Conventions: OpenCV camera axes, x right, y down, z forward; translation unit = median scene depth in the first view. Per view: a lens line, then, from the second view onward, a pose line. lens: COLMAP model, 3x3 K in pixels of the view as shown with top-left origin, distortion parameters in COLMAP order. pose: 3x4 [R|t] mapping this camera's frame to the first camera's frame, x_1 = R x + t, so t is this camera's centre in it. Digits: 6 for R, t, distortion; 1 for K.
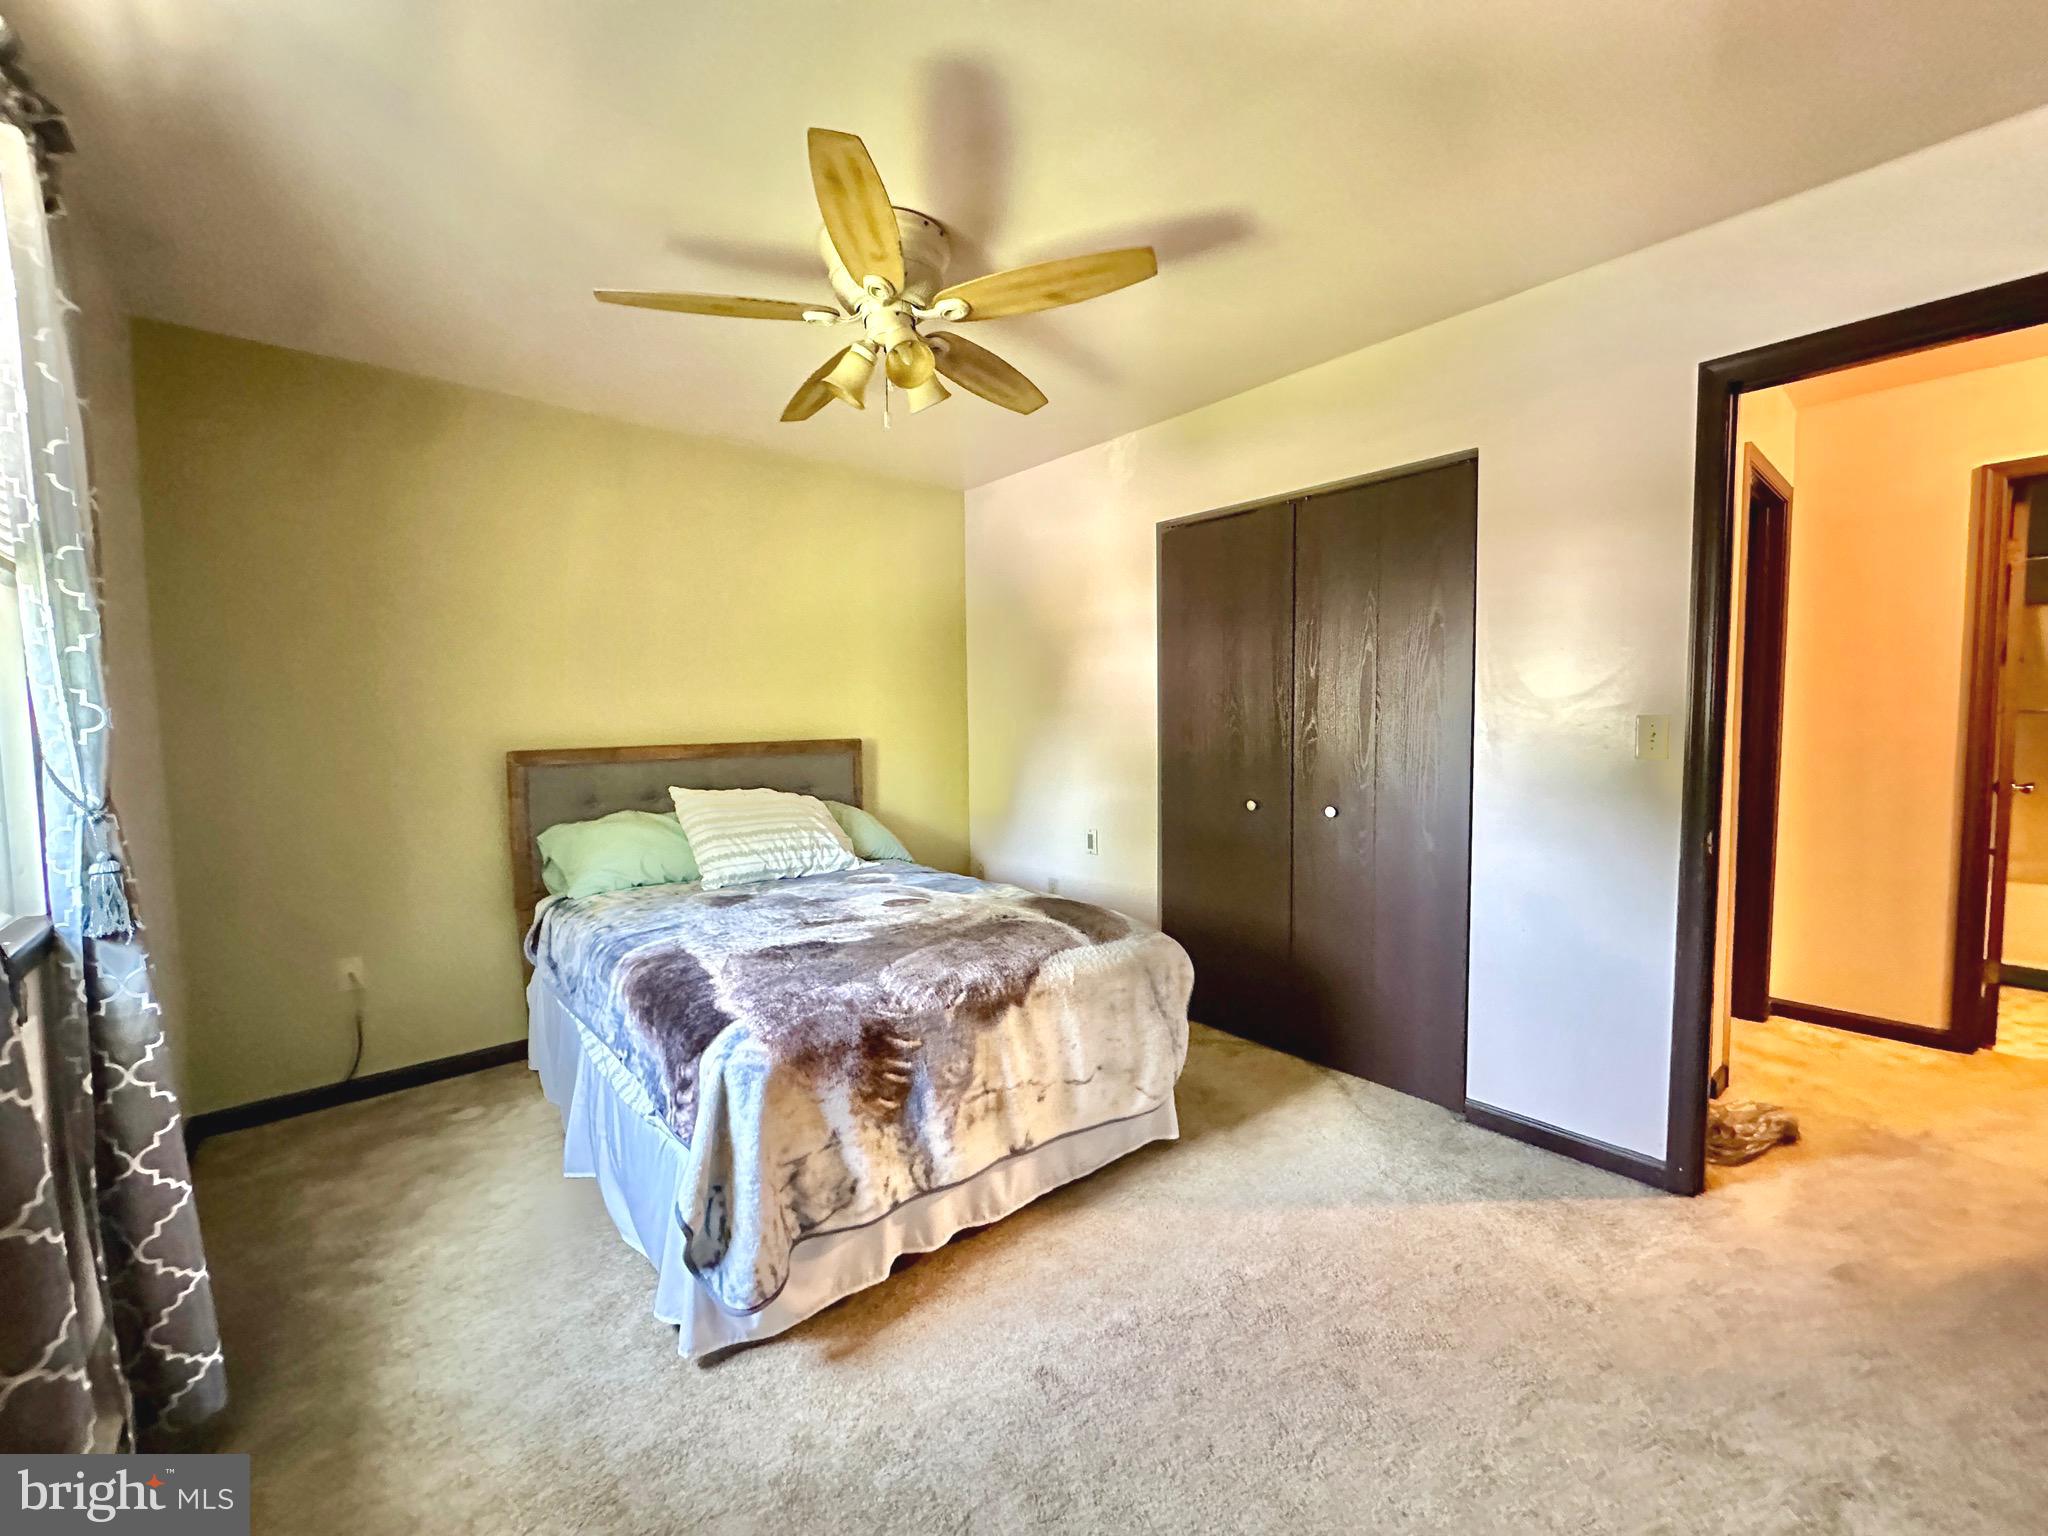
lens RADIAL K [[820.2, 0, 1024.9], [0, 820.2, 765.8], [0, 0, 1]] dist [-0.004975, 0.000886]
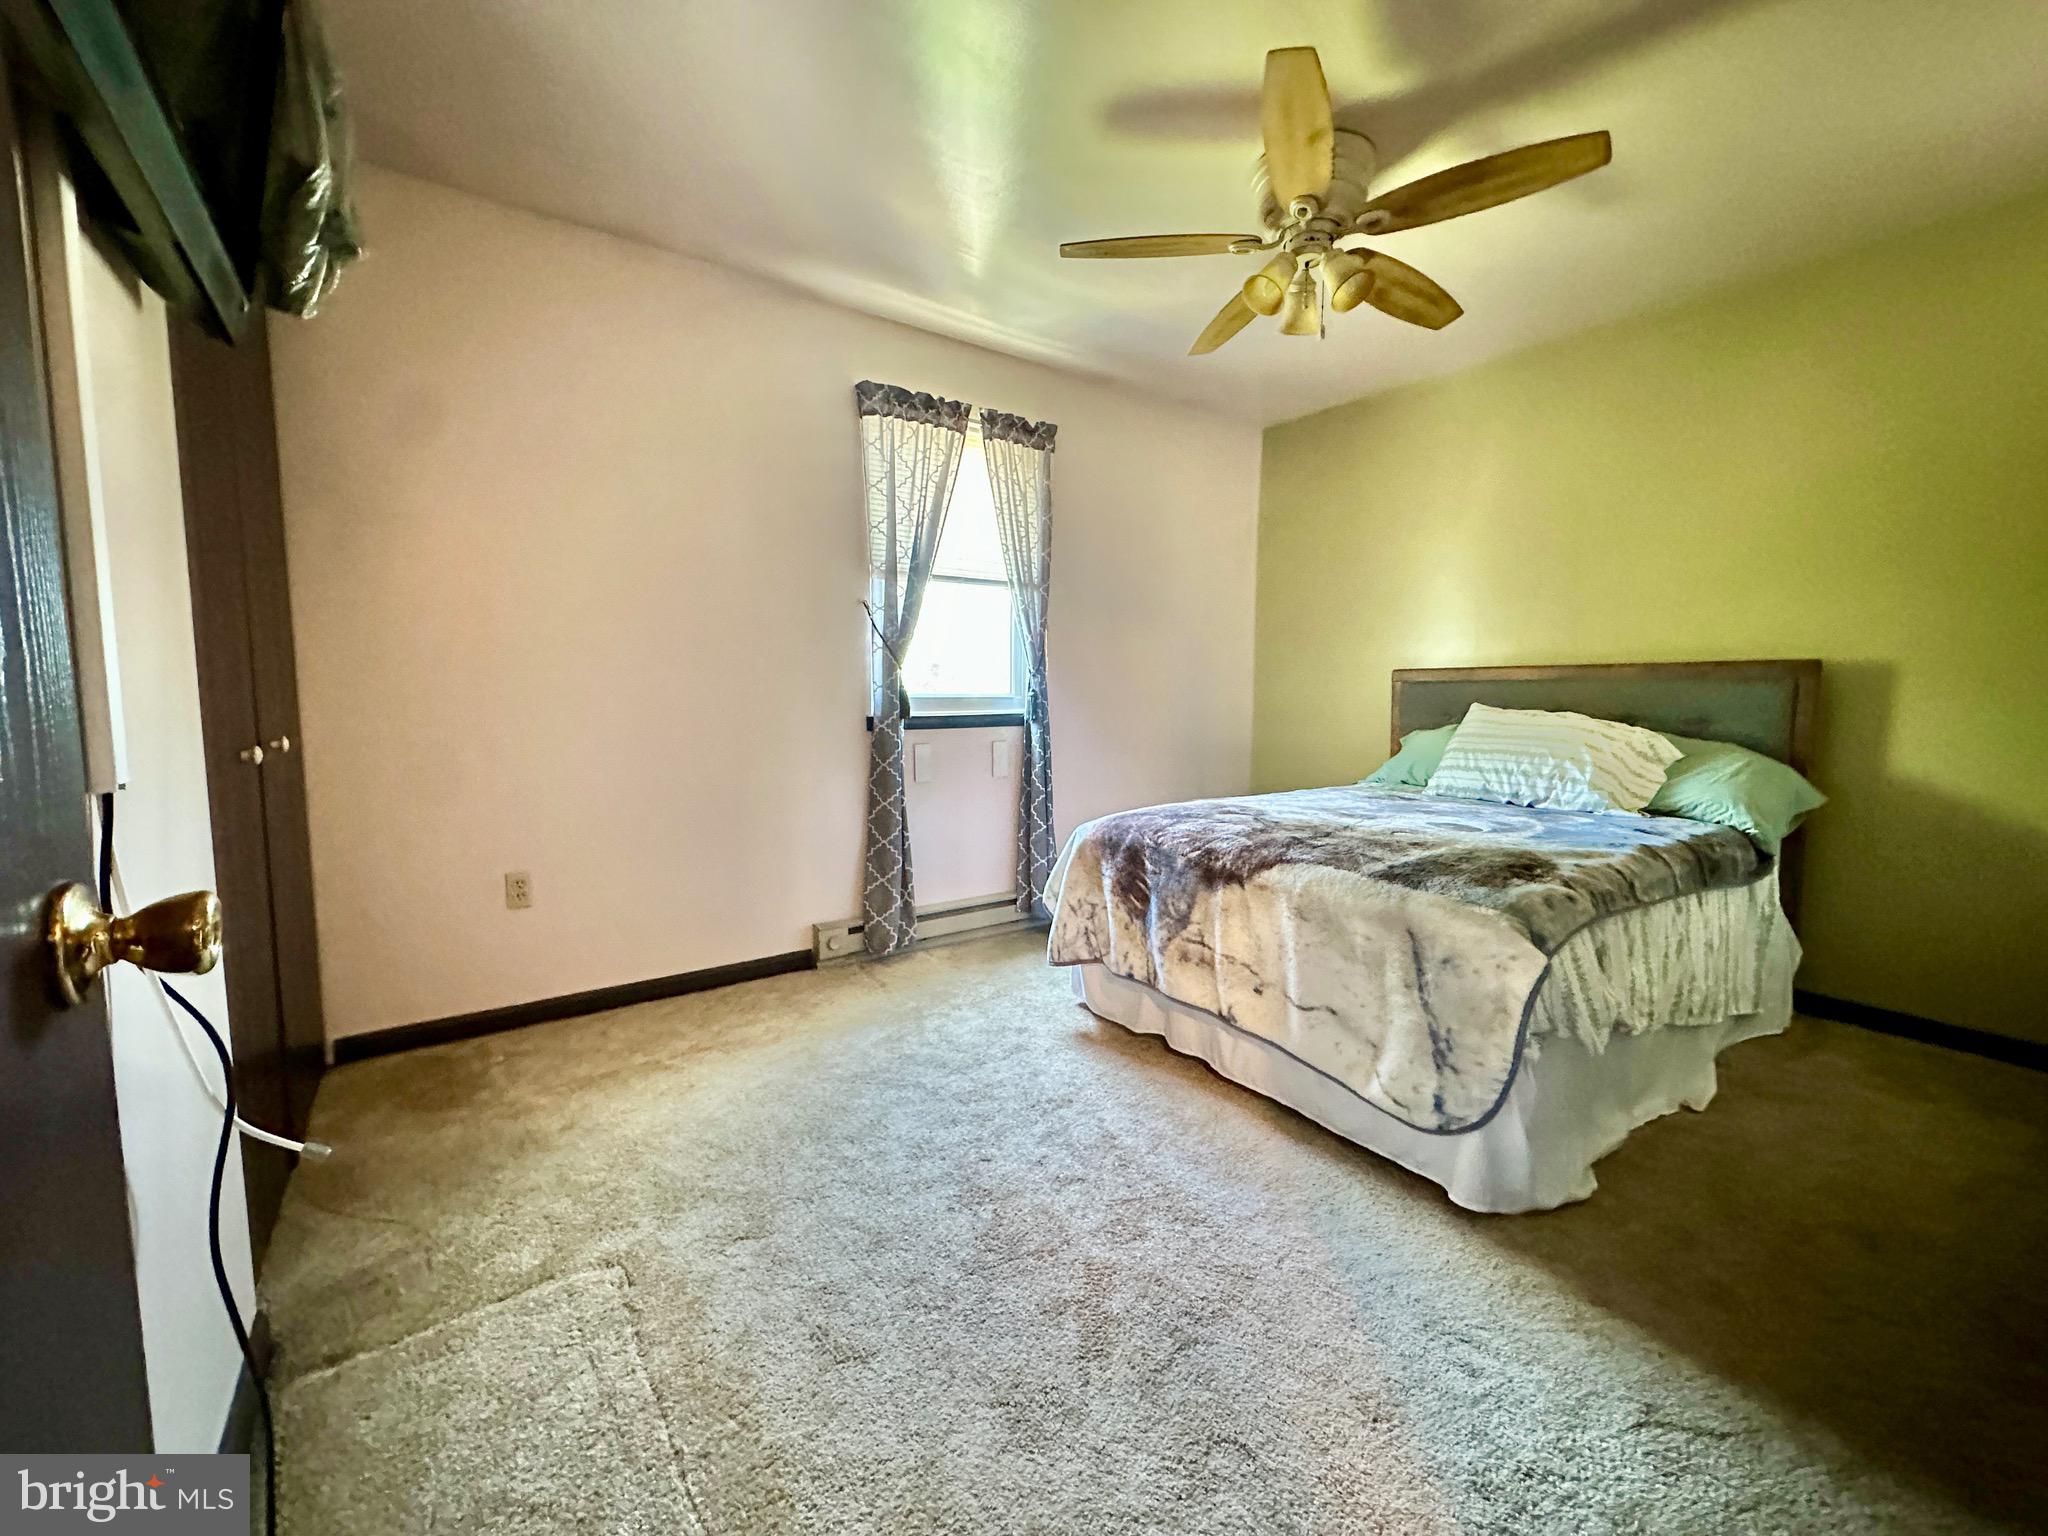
lens RADIAL K [[820.2, 0, 1021.2], [0, 820.2, 768.3], [0, 0, 1]] dist [-0.004975, 0.000886]
pose [[-0.090179, 0.106022, -0.990266, 1.003098], [-0.064583, 0.991602, 0.112046, 0.042917], [0.993829, 0.074058, -0.082574, 0.771623]]
